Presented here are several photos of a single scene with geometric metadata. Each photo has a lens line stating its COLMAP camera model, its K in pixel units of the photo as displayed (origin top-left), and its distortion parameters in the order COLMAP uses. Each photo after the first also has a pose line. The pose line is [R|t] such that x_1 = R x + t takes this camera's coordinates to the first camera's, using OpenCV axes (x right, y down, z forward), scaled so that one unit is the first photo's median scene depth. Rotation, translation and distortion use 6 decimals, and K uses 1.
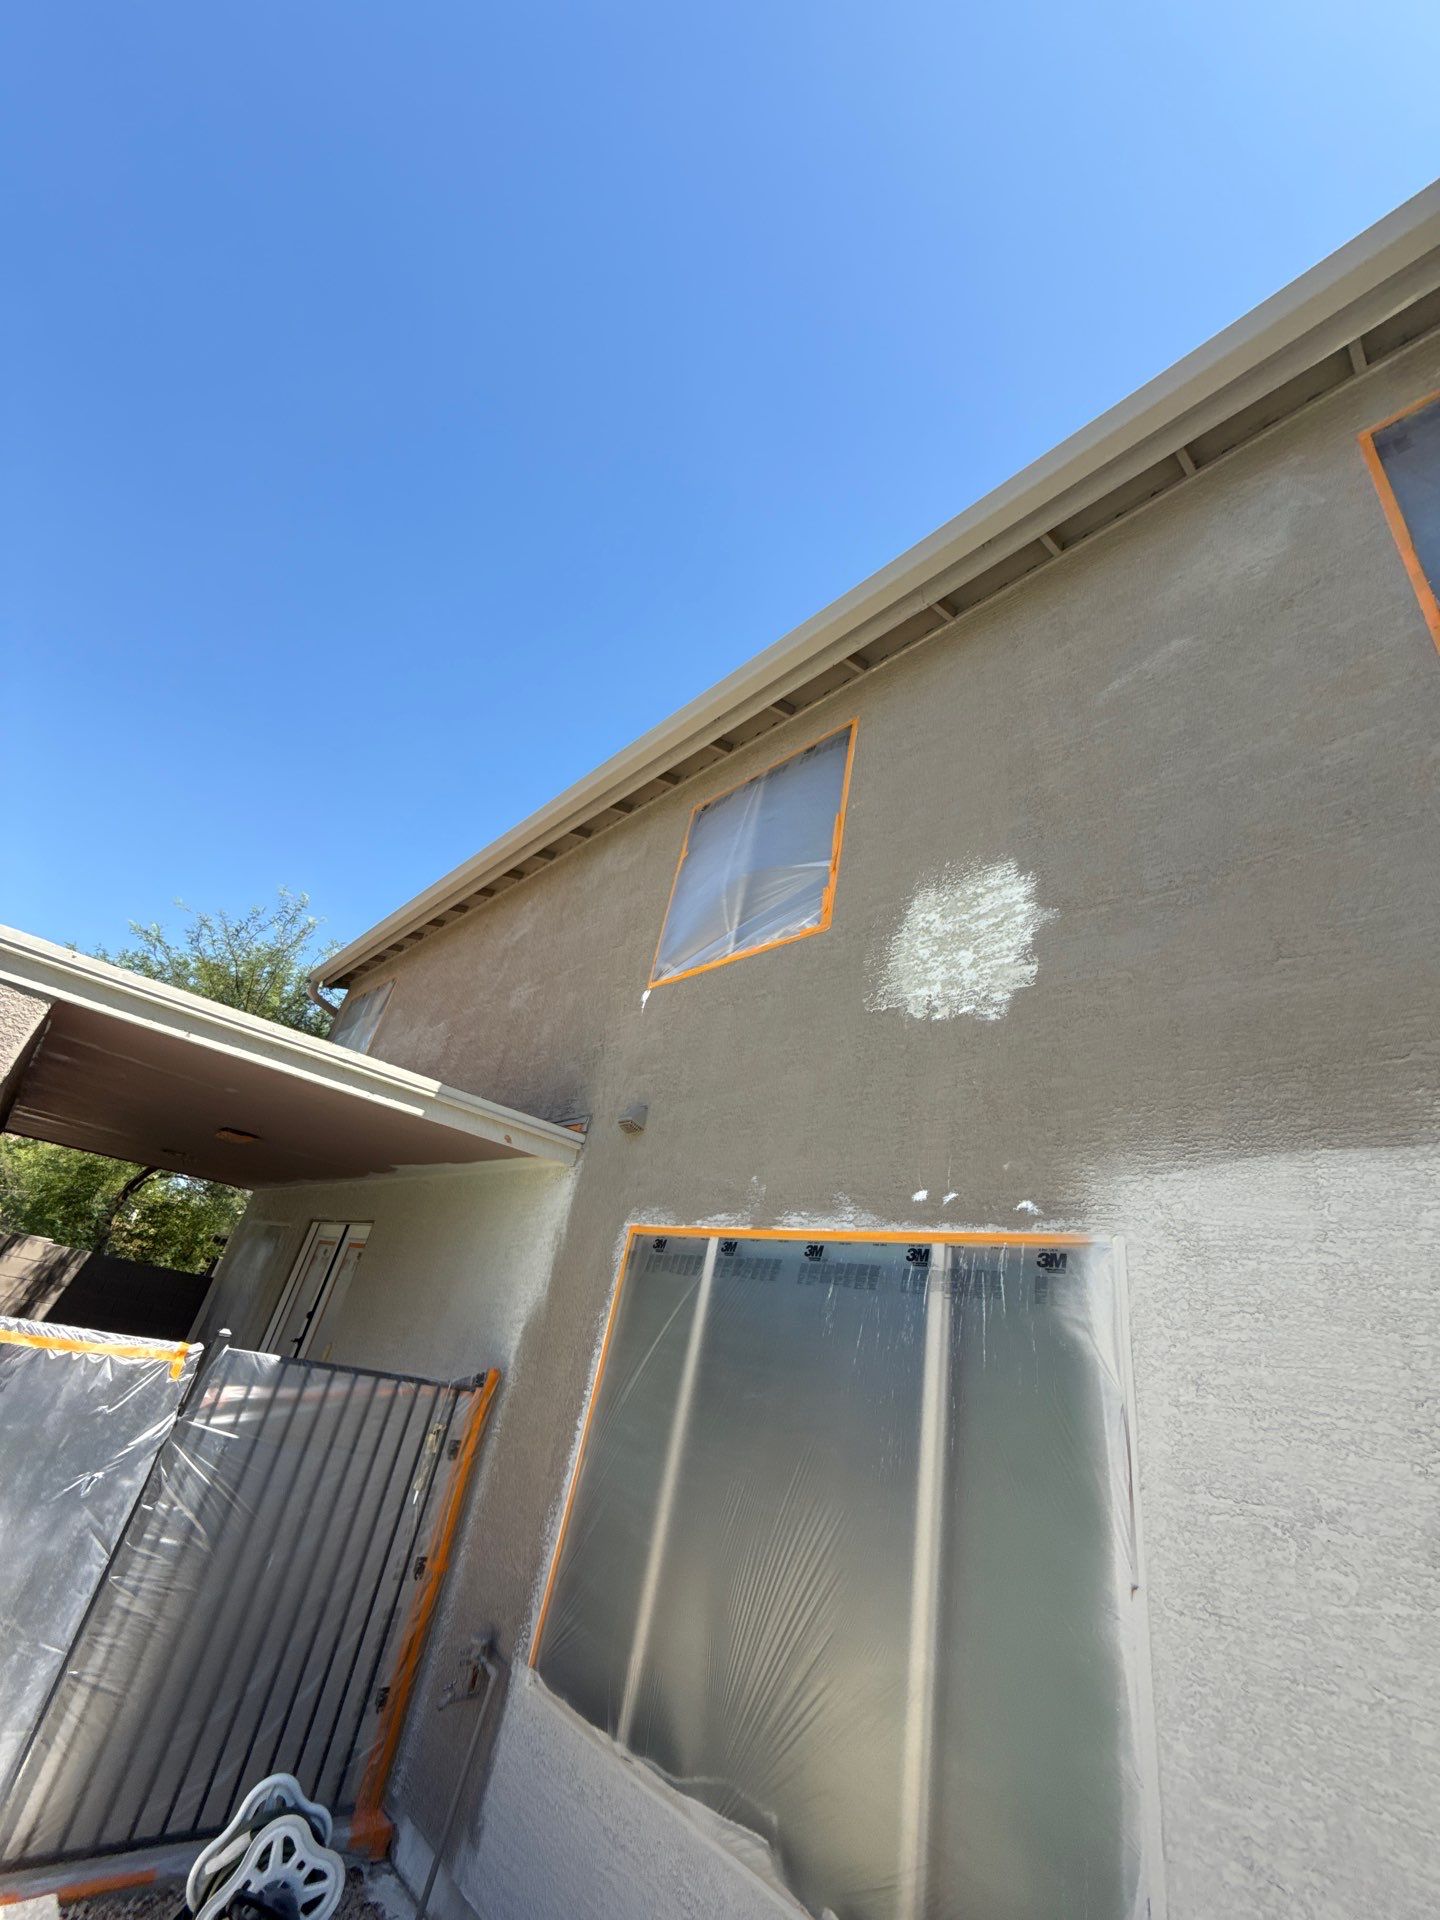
lens RADIAL K [[772.6, 0, 720.0], [0, 772.6, 960.0], [0, 0, 1]] dist [-0.000491, -0.000042]
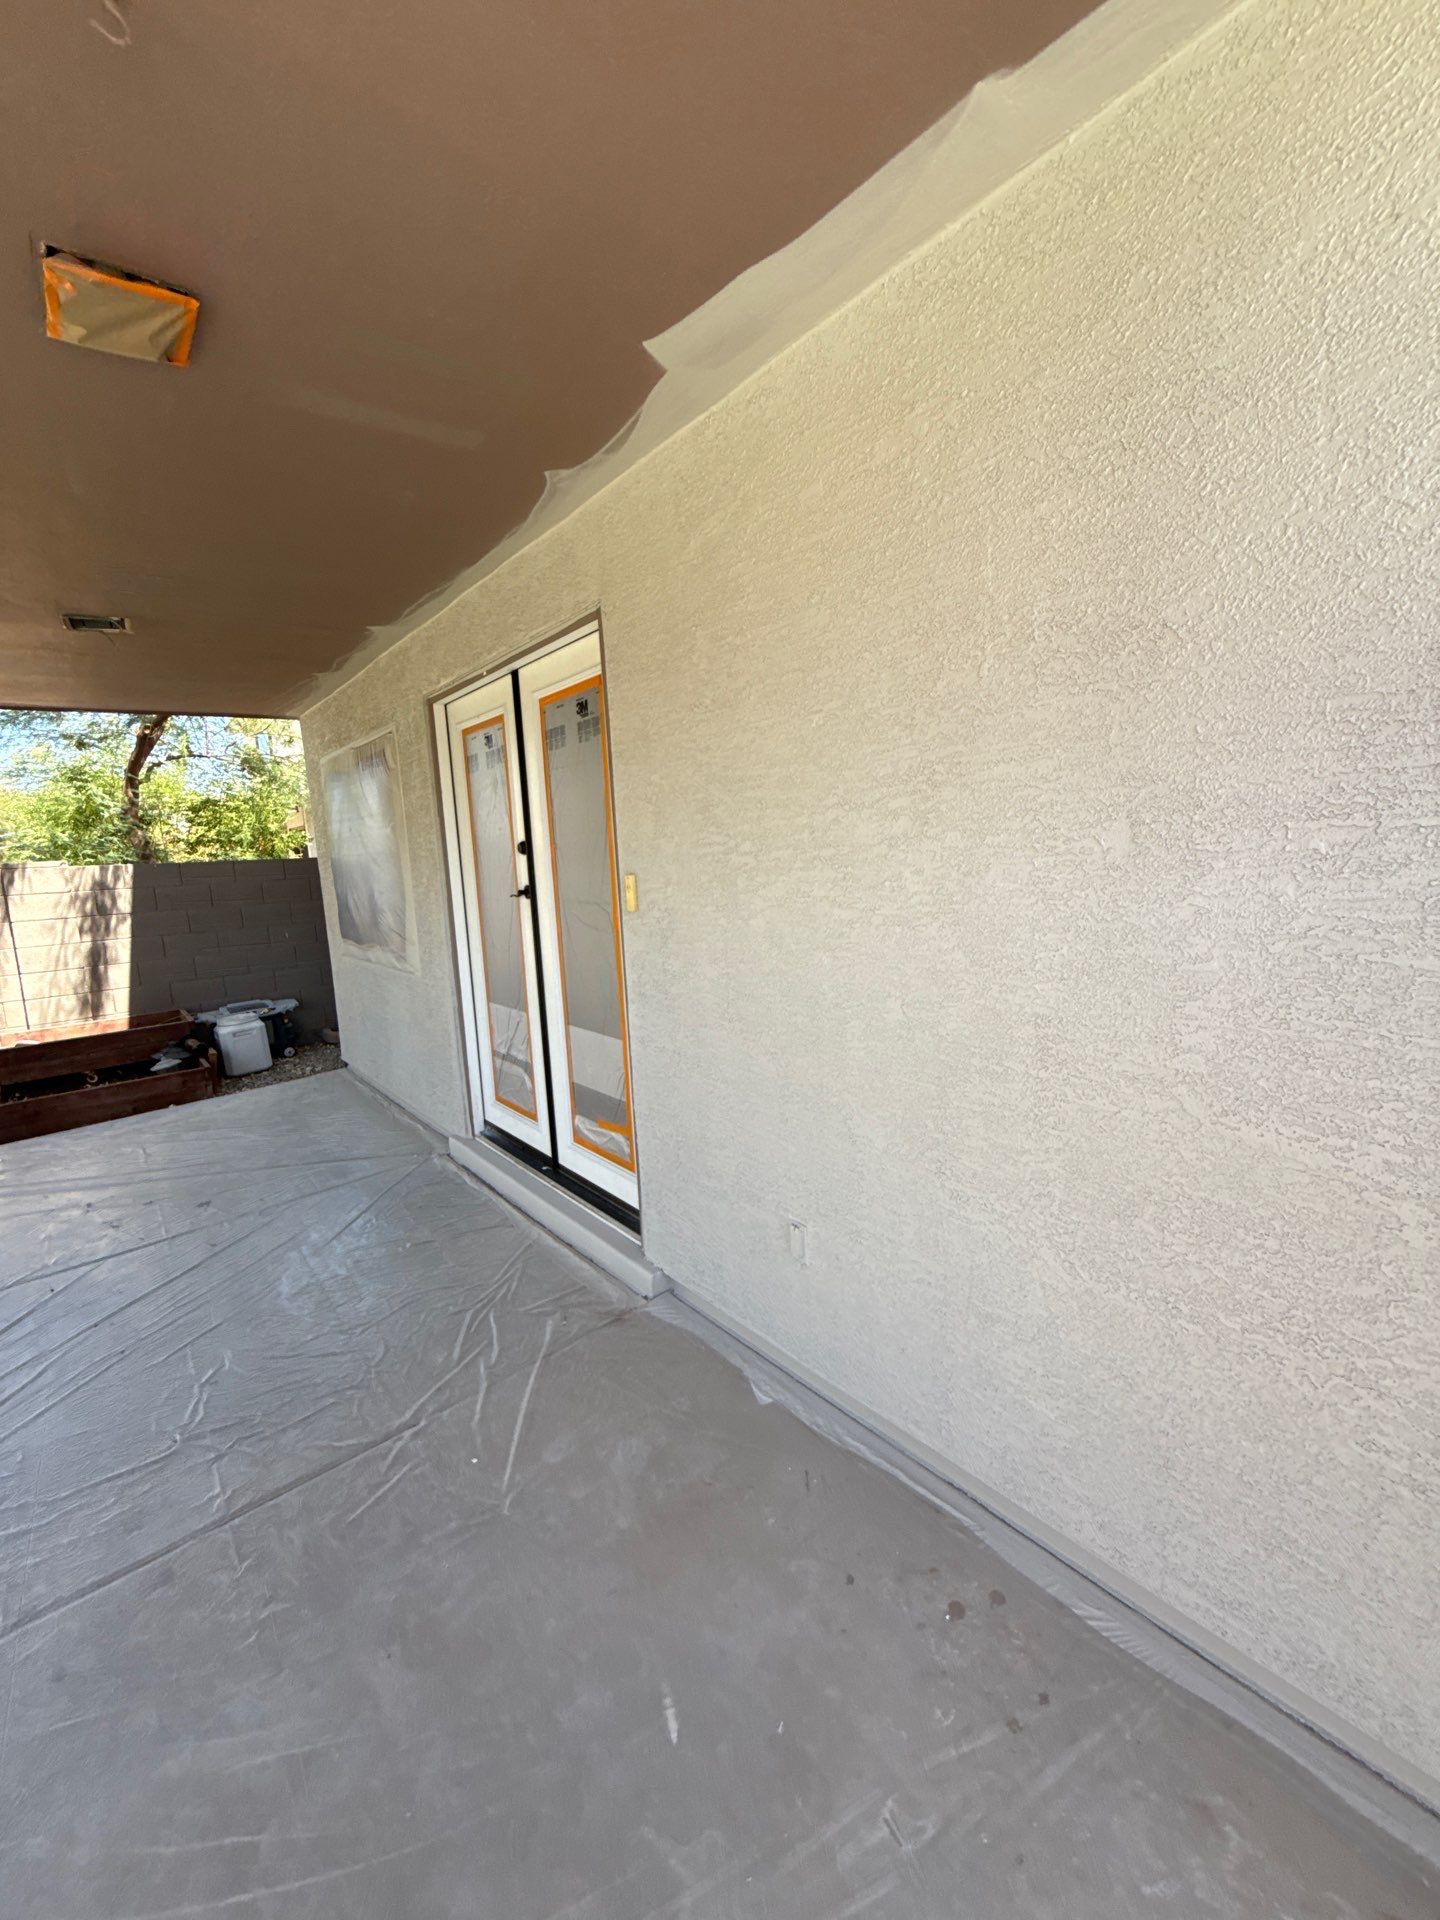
lens RADIAL K [[772.6, 0, 720.0], [0, 772.6, 960.0], [0, 0, 1]] dist [-0.000491, -0.000042]
pose [[0.970349, -0.220129, -0.099835, -0.257967], [0.237068, 0.786180, 0.570718, 0.177752], [-0.047143, -0.577463, 0.815054, 0.368588]]
